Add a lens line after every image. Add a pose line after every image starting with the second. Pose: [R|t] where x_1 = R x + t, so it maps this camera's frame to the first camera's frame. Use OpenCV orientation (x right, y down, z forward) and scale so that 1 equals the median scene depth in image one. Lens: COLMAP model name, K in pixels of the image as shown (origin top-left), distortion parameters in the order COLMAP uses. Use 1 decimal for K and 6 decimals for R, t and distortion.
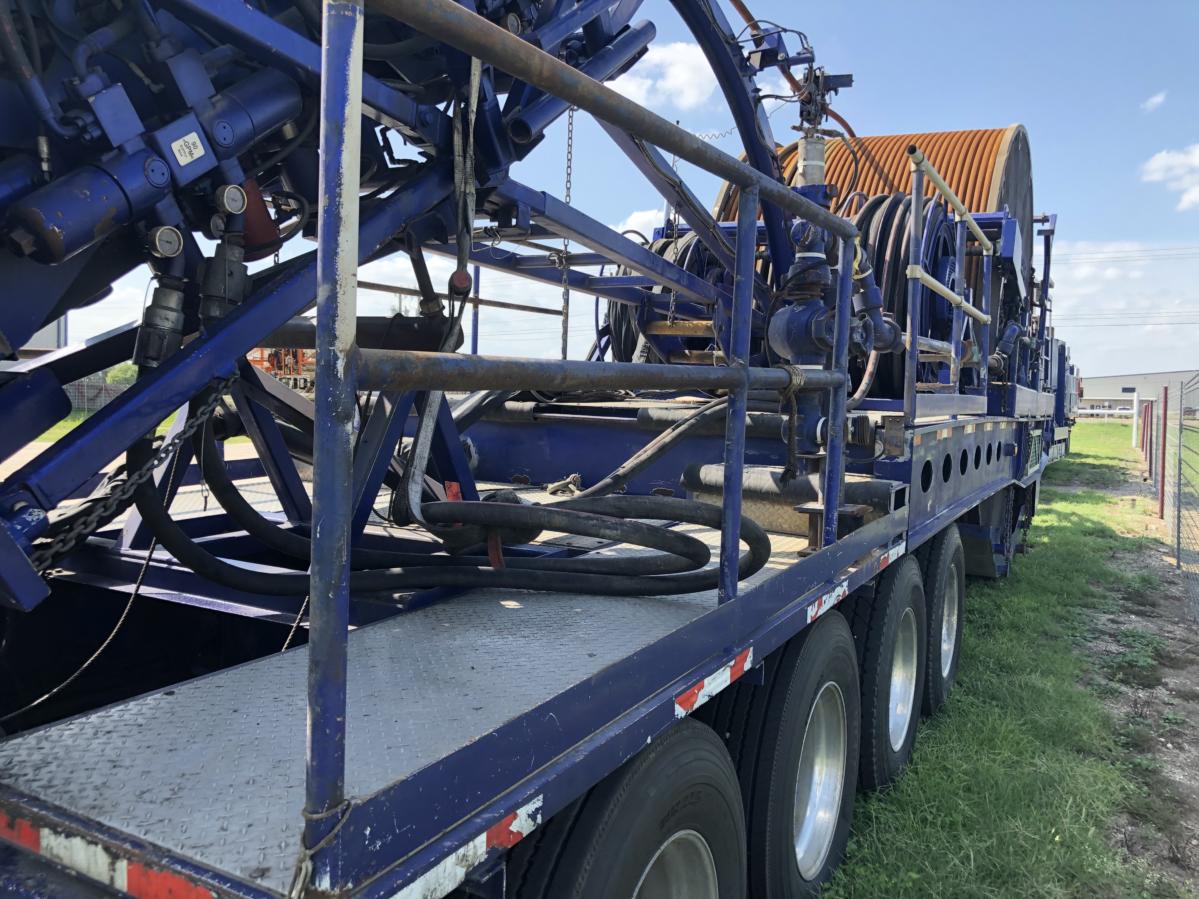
lens RADIAL K [[998.3, 0, 599.5], [0, 998.3, 449.5], [0, 0, 1]] dist [0.047035, -0.057261]
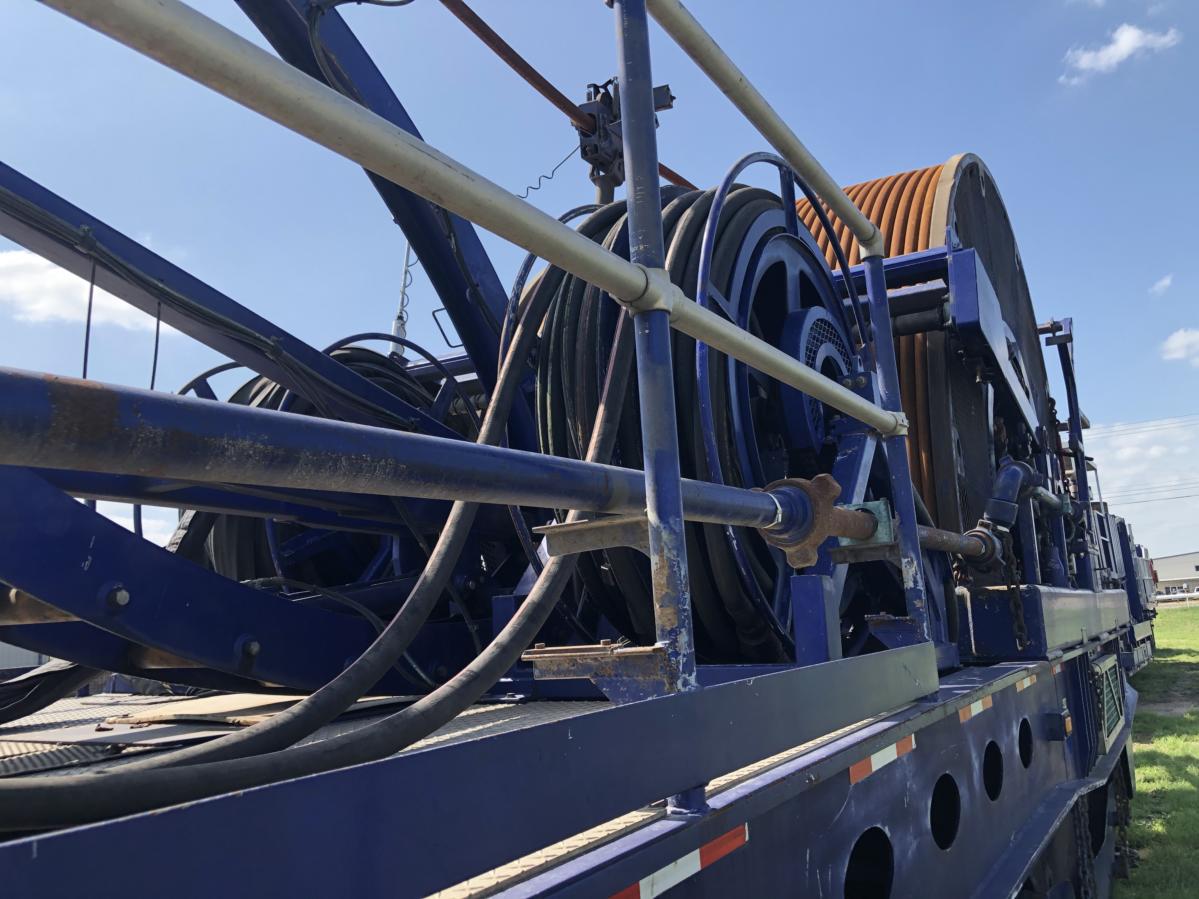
lens RADIAL K [[1018.4, 0, 599.5], [0, 1018.4, 449.5], [0, 0, 1]] dist [-0.003746, -0.001633]
pose [[0.994292, -0.101324, -0.033408, 0.149182], [0.091188, 0.969642, -0.226892, -0.024323], [0.055383, 0.222550, 0.973347, 0.328229]]
